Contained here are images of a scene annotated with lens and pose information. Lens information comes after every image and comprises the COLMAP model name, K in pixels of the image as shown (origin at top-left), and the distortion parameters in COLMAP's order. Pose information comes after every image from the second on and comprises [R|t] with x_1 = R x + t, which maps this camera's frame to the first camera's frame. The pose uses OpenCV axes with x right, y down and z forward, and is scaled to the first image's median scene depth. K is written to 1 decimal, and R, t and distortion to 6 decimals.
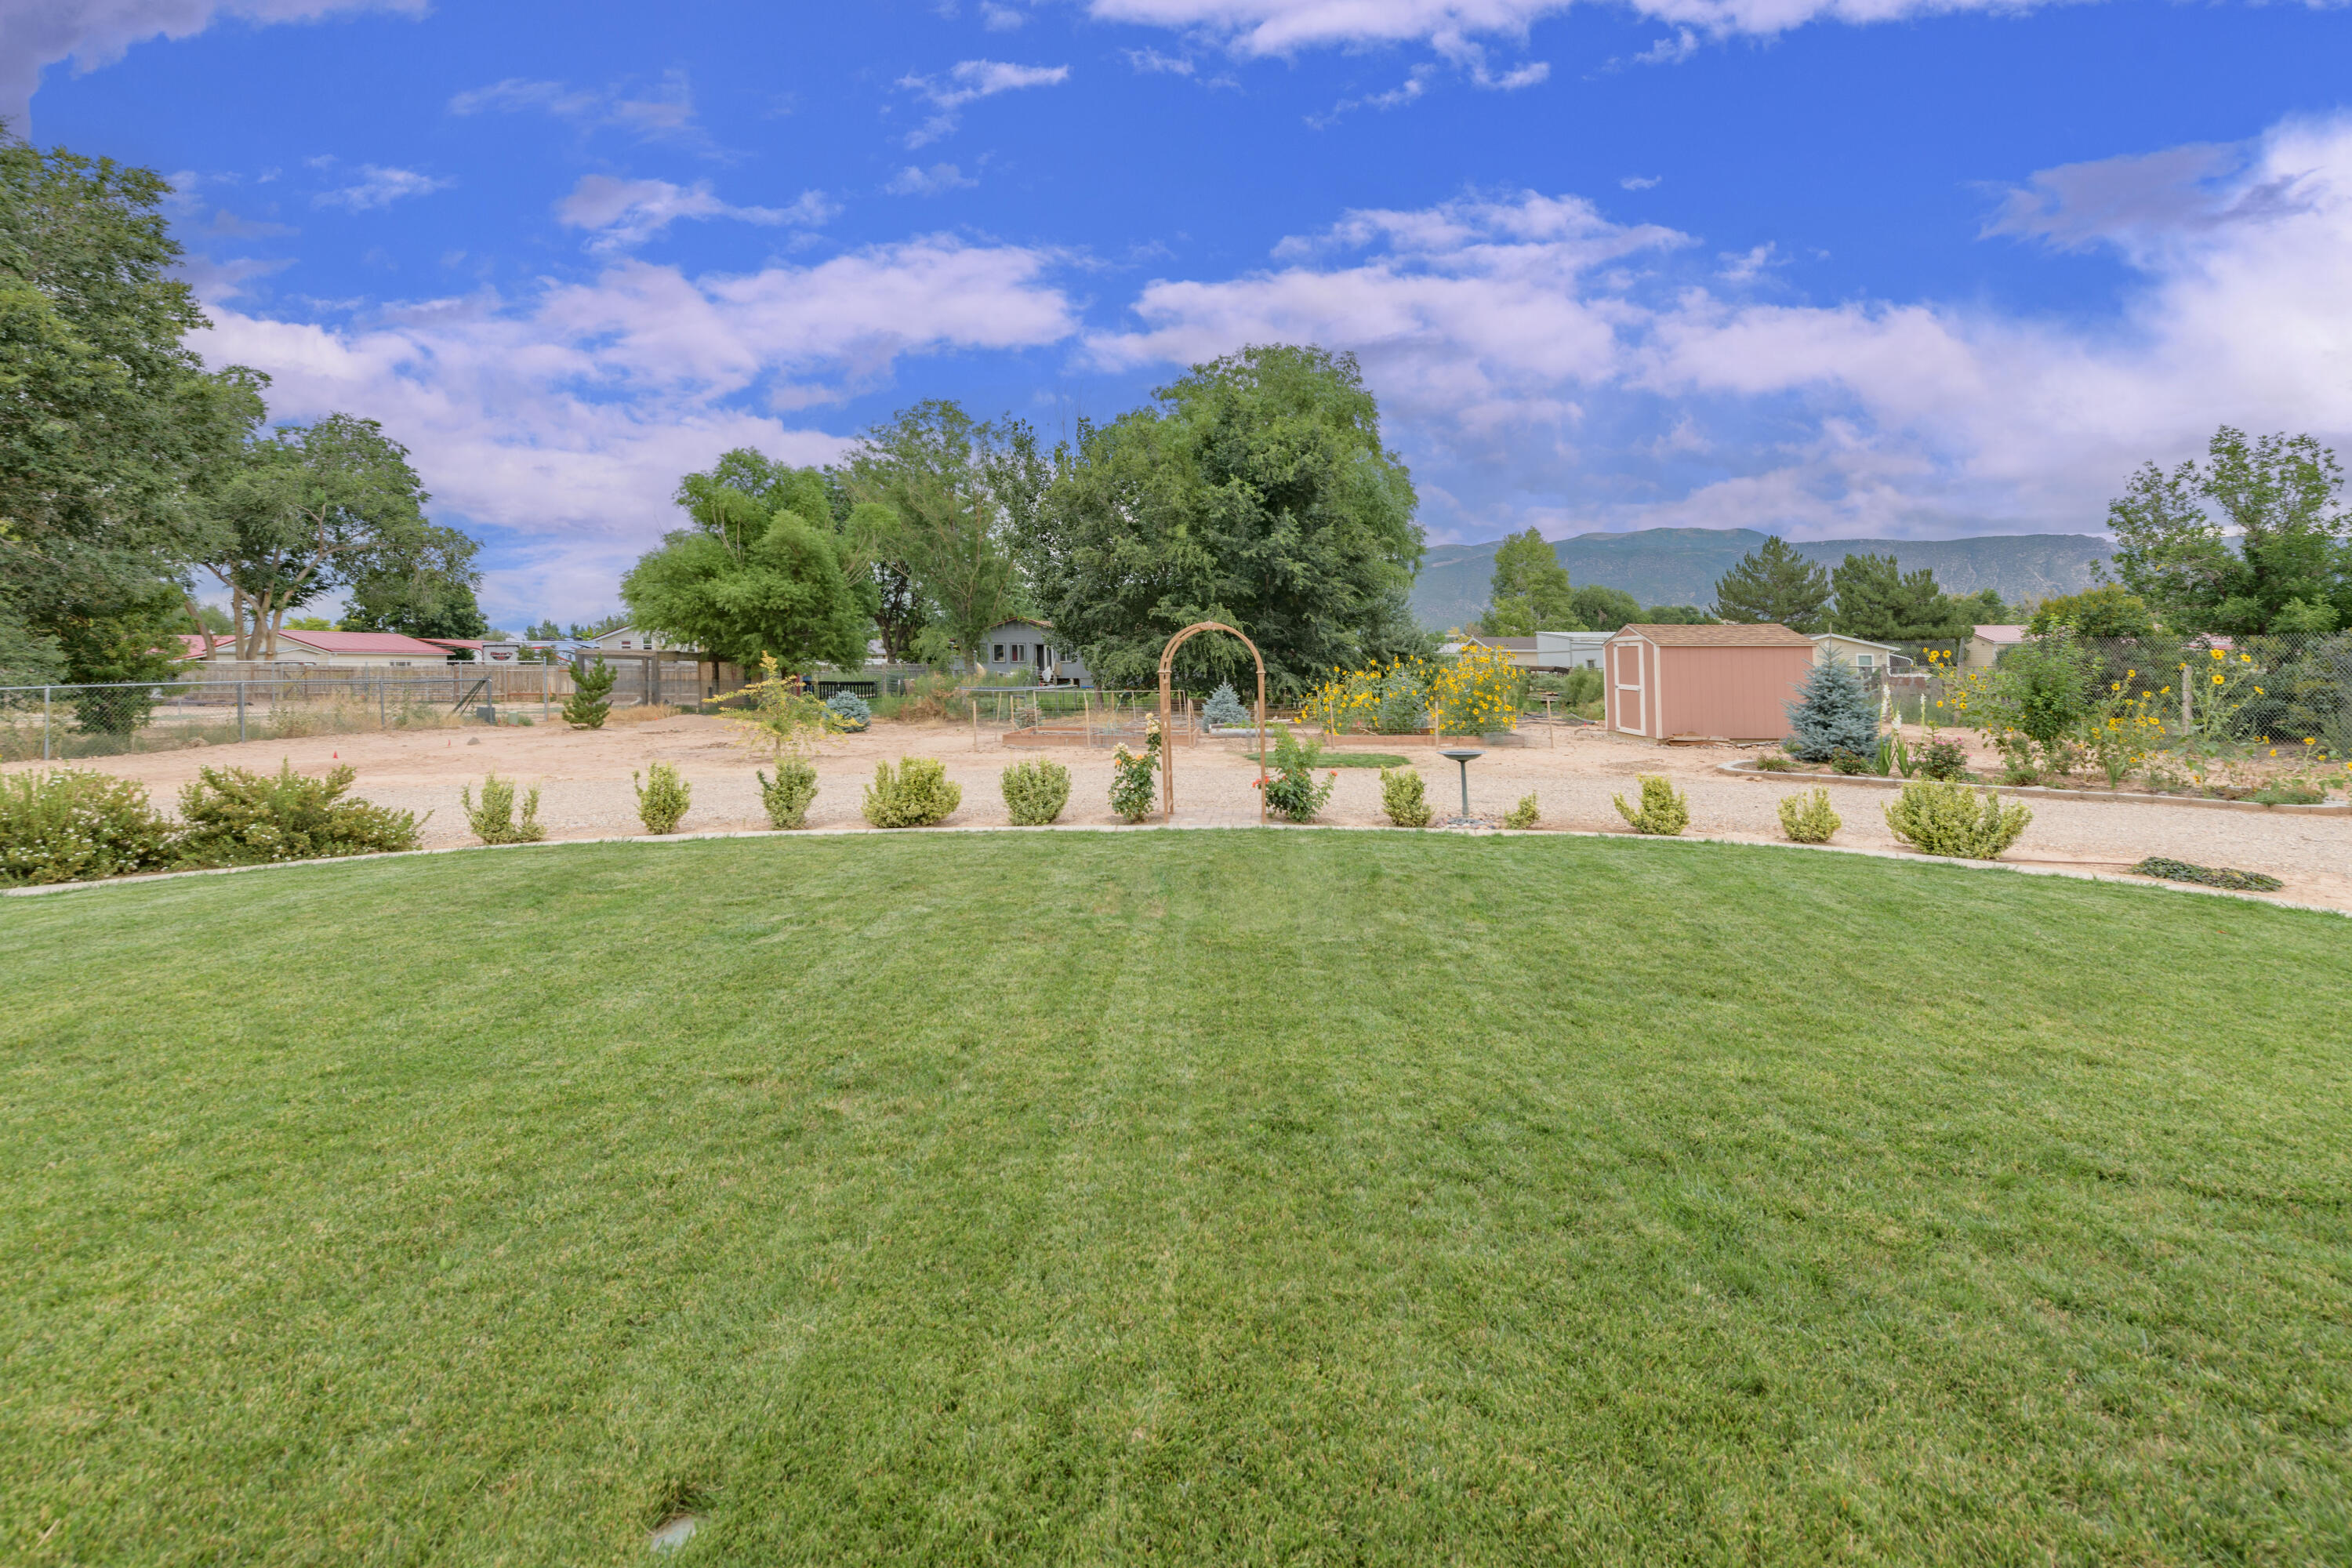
lens RADIAL K [[927.4, 0, 1209.7], [0, 927.4, 660.7], [0, 0, 1]] dist [0.006863, -0.001407]
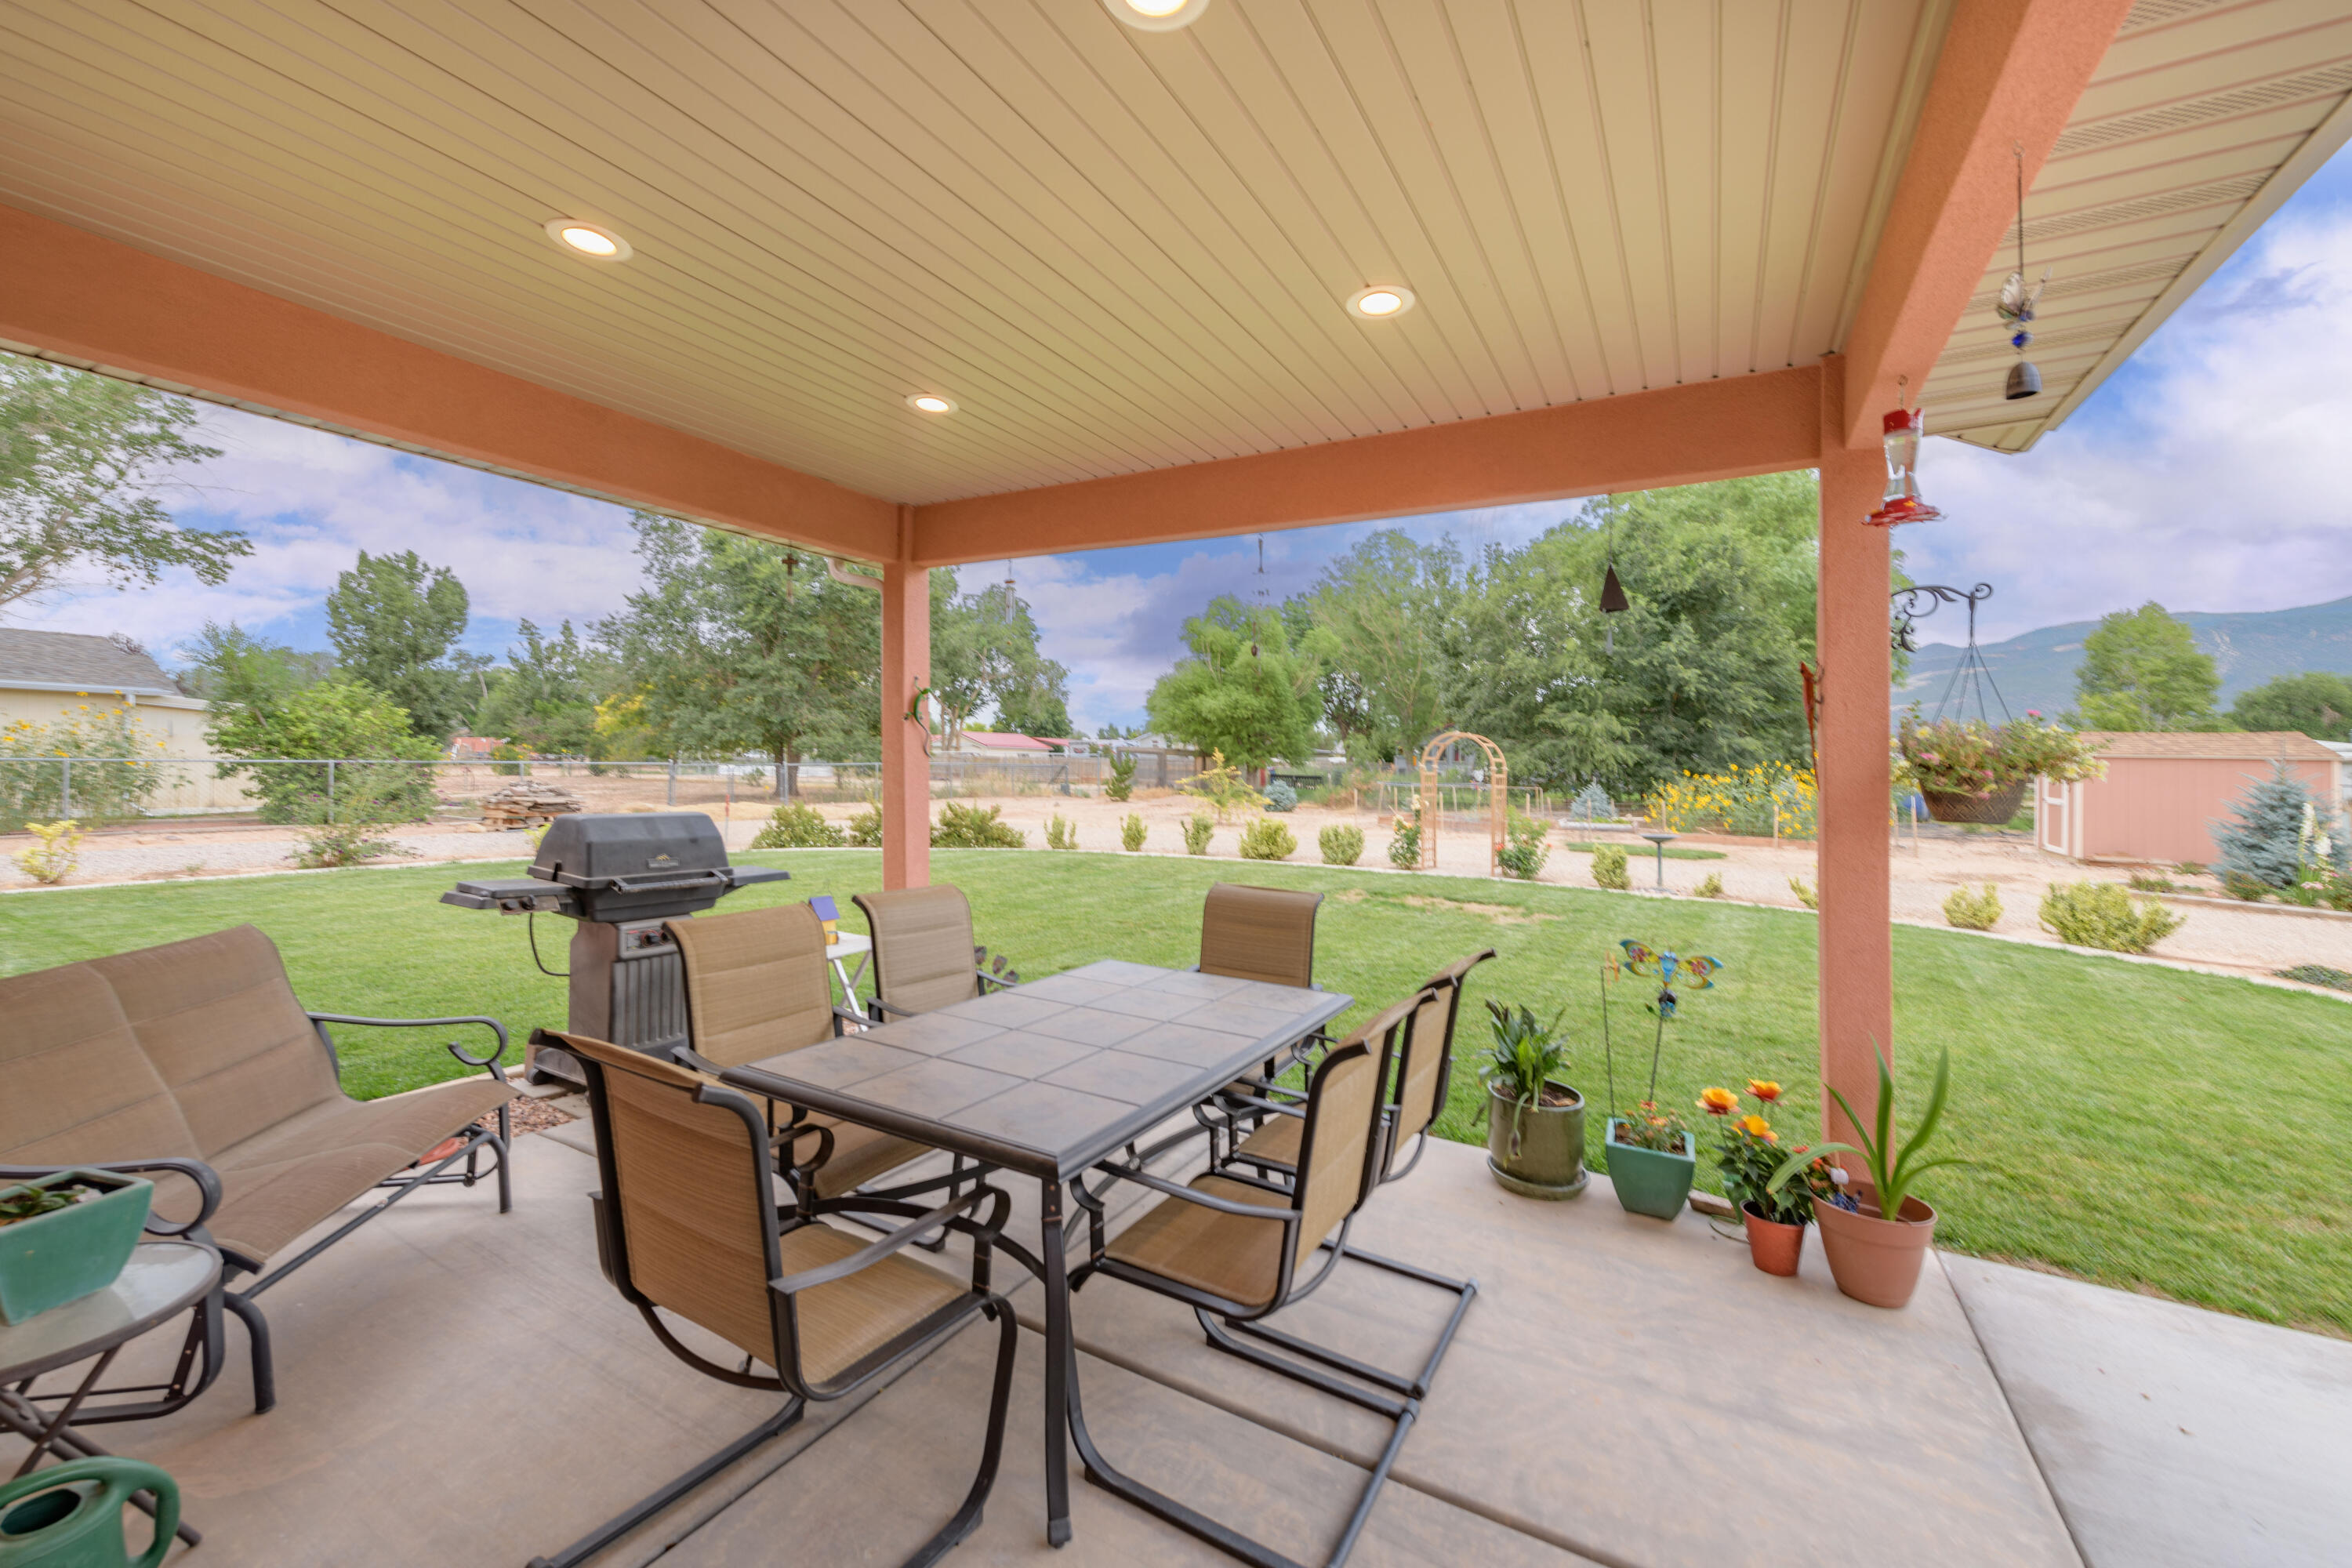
lens RADIAL K [[927.4, 0, 1192.8], [0, 927.4, 772.1], [0, 0, 1]] dist [0.006863, -0.001407]
pose [[0.859786, 0.025152, -0.510035, 0.141364], [-0.019683, 0.999676, 0.016117, 0.001801], [0.510276, -0.003818, 0.860002, -0.157971]]
